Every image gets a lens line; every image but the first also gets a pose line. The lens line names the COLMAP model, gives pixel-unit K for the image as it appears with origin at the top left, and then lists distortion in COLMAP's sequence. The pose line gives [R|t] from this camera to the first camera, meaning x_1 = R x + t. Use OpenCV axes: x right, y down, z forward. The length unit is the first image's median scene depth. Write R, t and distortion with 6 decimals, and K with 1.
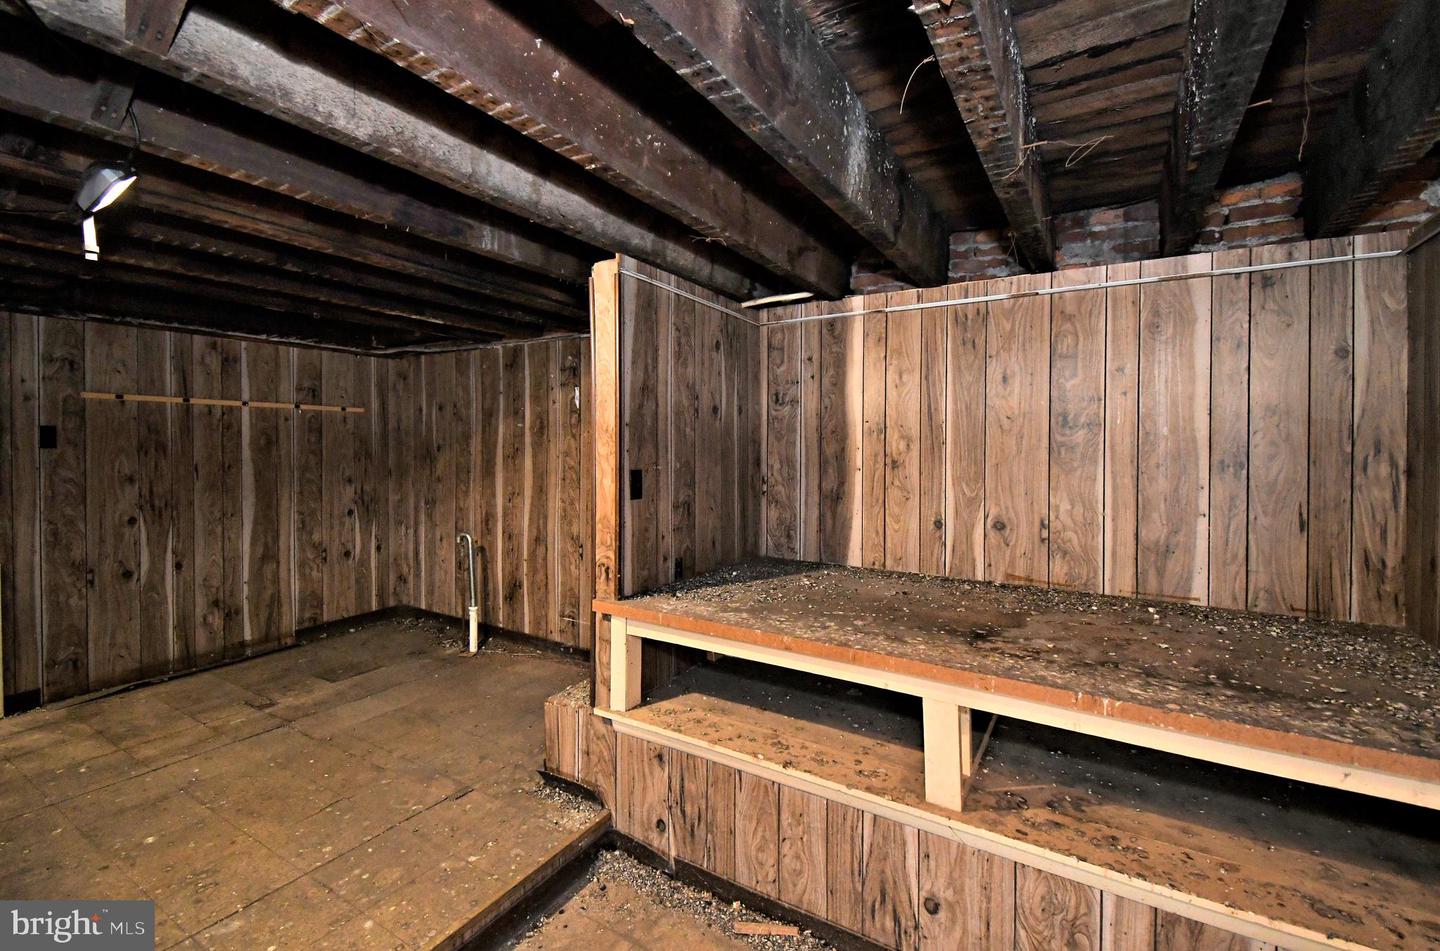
lens RADIAL K [[641.6, 0, 696.4], [0, 641.6, 459.9], [0, 0, 1]] dist [0.027554, -0.024322]
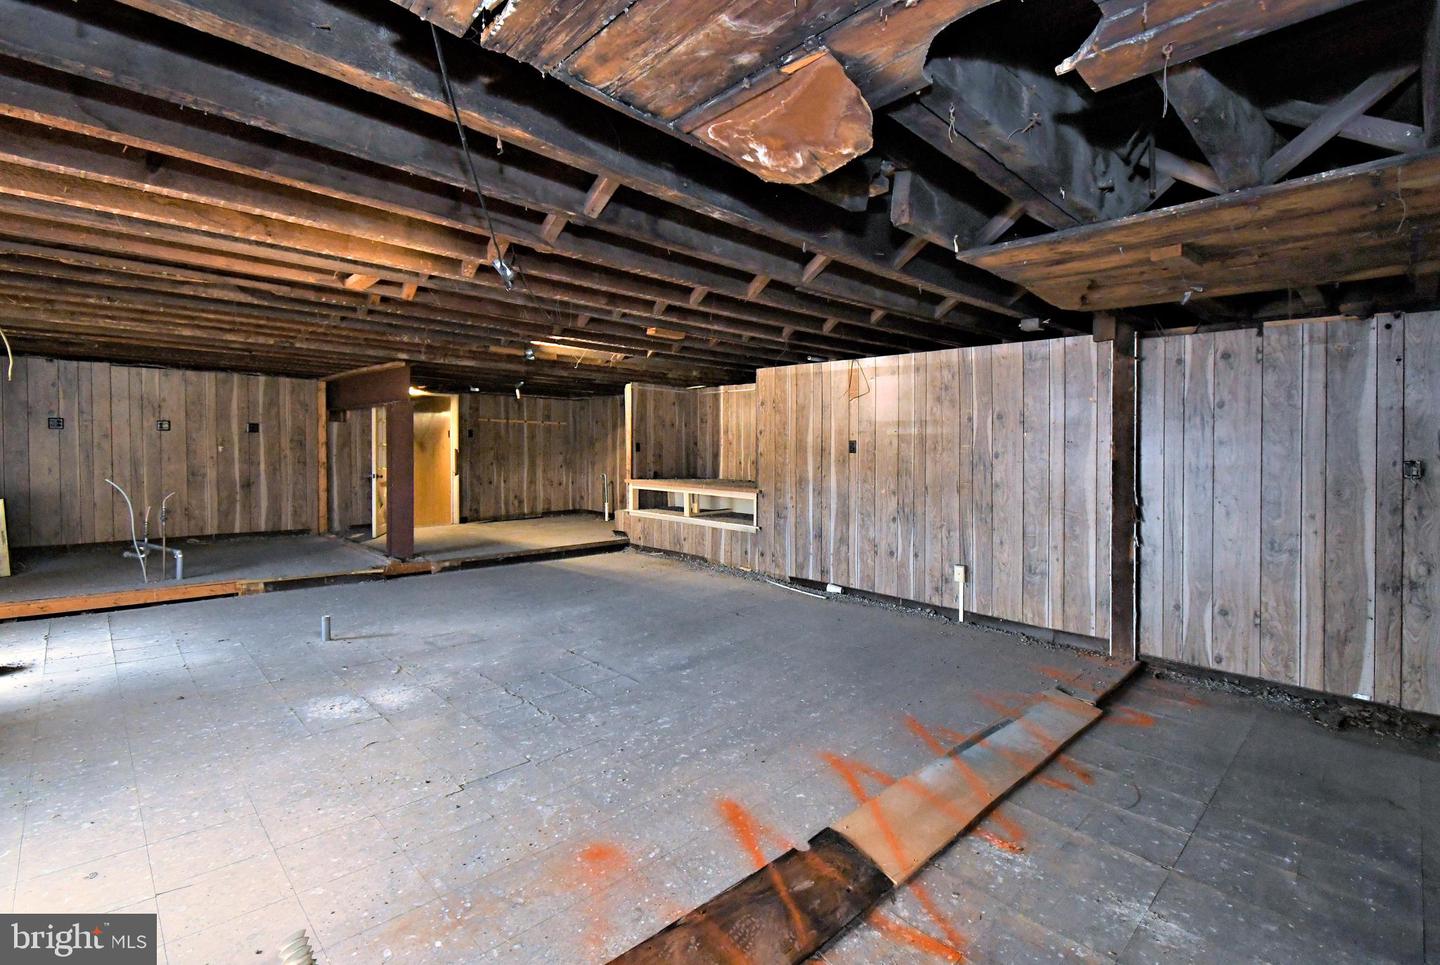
lens RADIAL K [[650.0, 0, 720.0], [0, 650.0, 482.5], [0, 0, 1]] dist [0.000093, -0.000098]
pose [[0.970409, 0.020283, -0.240613, 0.694229], [-0.012895, 0.999397, 0.032240, 0.063976], [0.241122, -0.028183, 0.970086, -1.352726]]
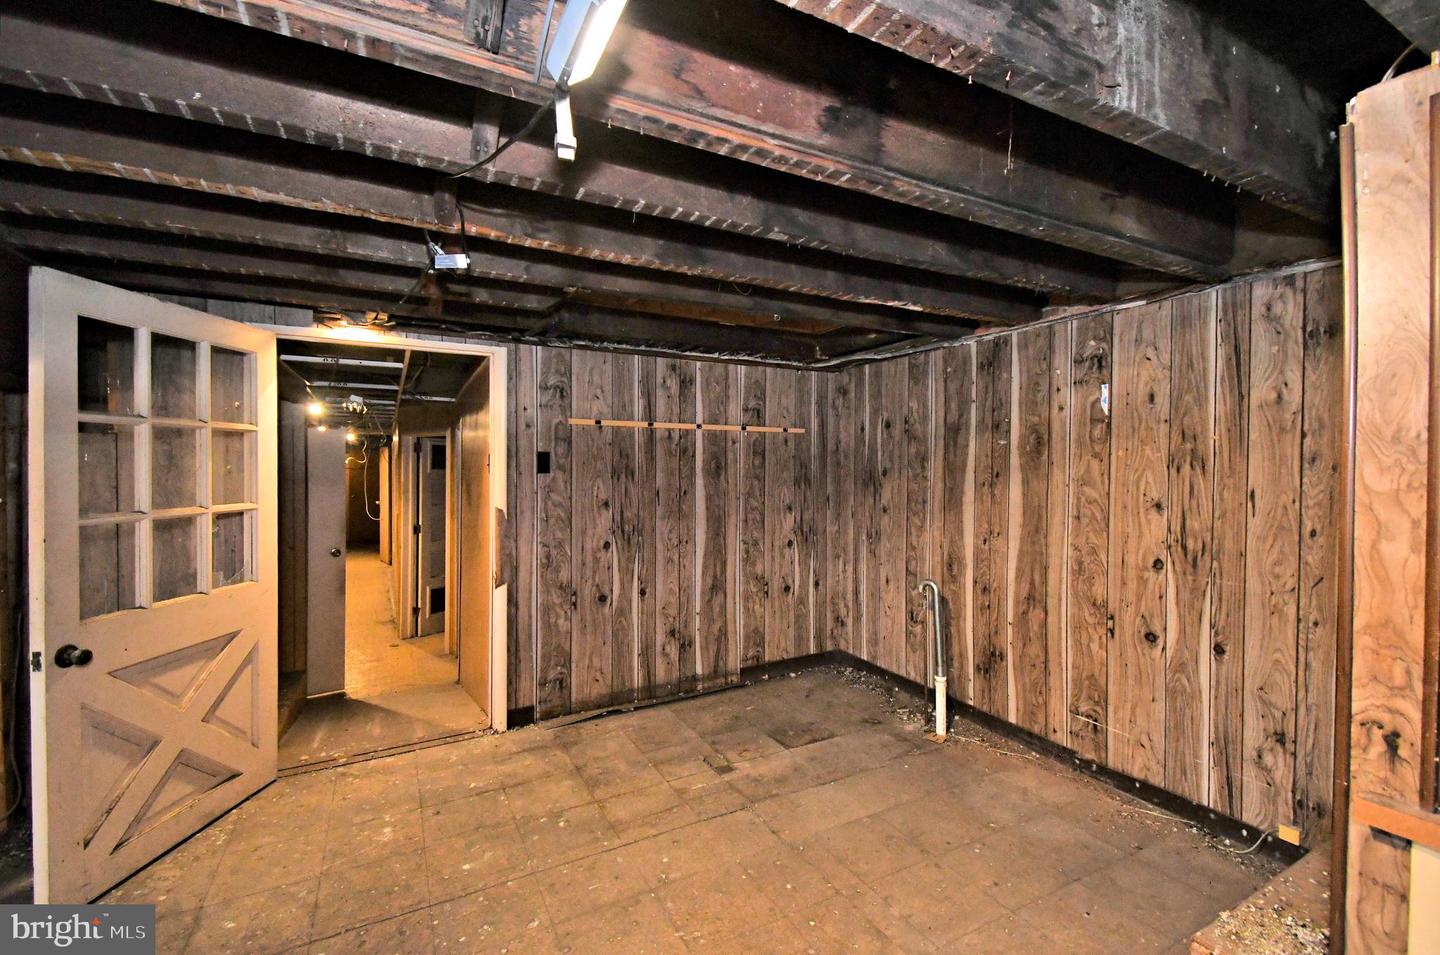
lens RADIAL K [[632.7, 0, 735.0], [0, 632.7, 479.8], [0, 0, 1]] dist [0.001212, -0.000184]
pose [[0.871039, 0.006049, -0.491176, -0.192646], [-0.008451, 0.999961, -0.002672, -0.006237], [0.491140, 0.006478, 0.871056, 0.213025]]
